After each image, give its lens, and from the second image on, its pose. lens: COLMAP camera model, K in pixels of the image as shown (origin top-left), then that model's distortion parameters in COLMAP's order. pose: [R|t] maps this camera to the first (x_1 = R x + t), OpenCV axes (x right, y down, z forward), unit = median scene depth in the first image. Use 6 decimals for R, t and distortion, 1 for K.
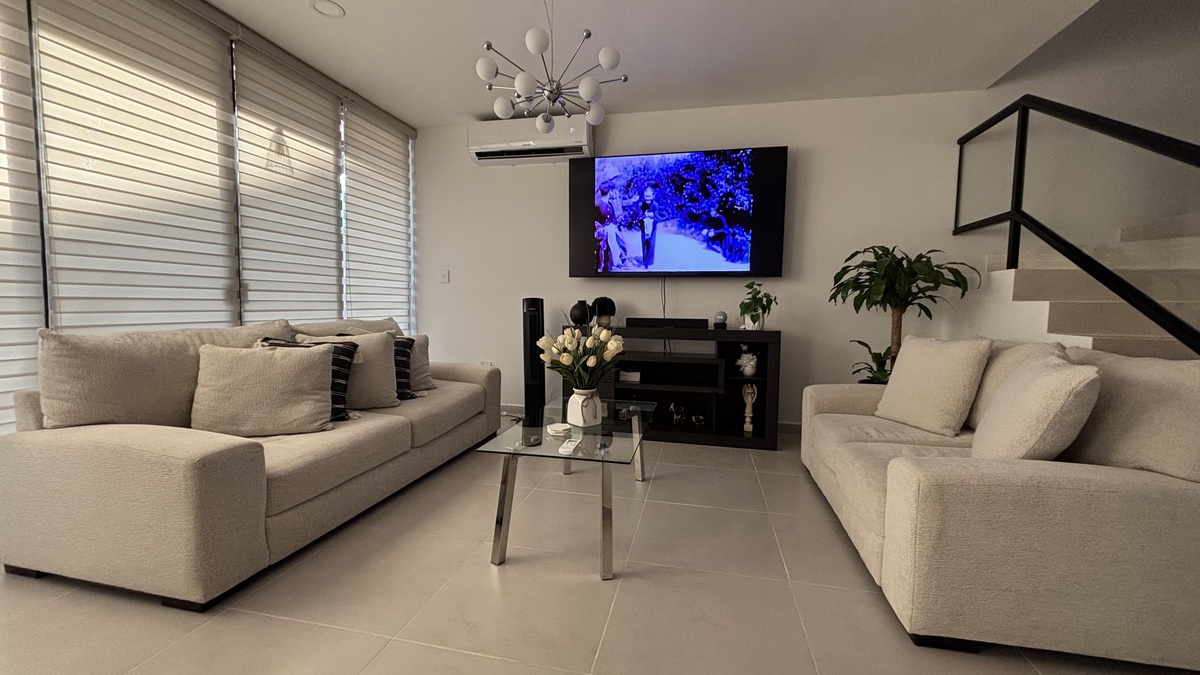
lens RADIAL K [[480.8, 0, 598.3], [0, 480.8, 334.2], [0, 0, 1]] dist [0.000451, 0.000908]
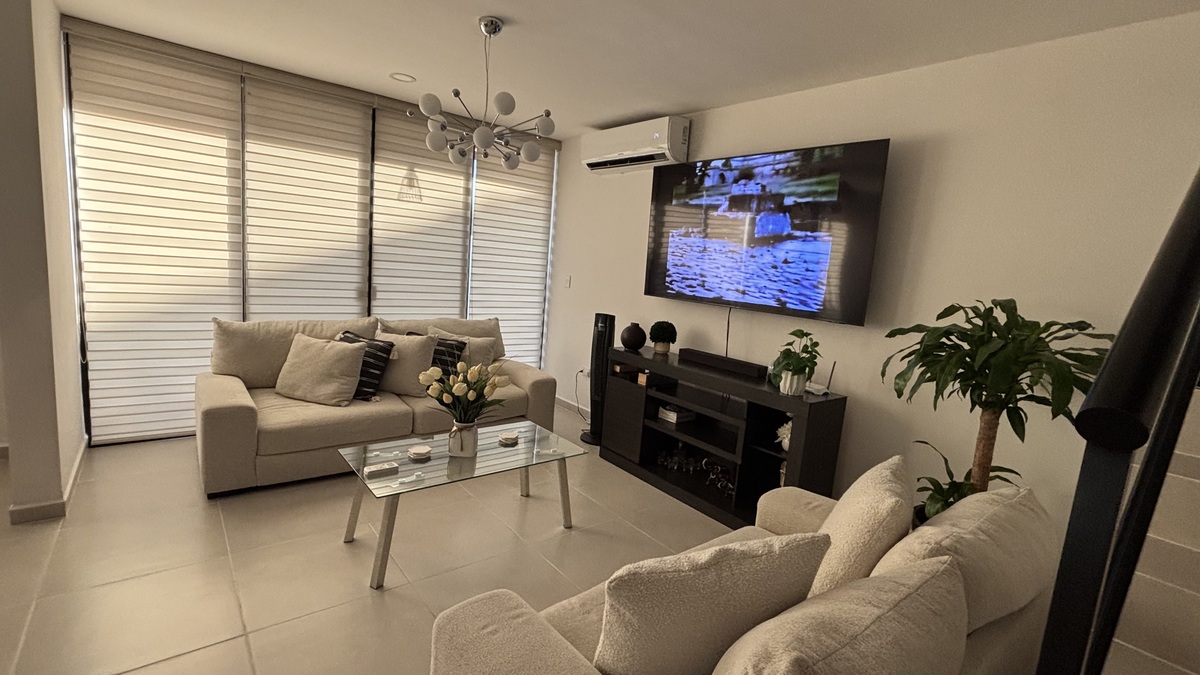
lens RADIAL K [[530.0, 0, 597.0], [0, 530.0, 333.1], [0, 0, 1]] dist [-0.000955, -0.000222]
pose [[0.788383, 0.131549, -0.600955, 0.633455], [-0.111899, 0.991238, 0.070183, -0.138393], [0.604922, 0.011915, 0.796195, 0.169823]]
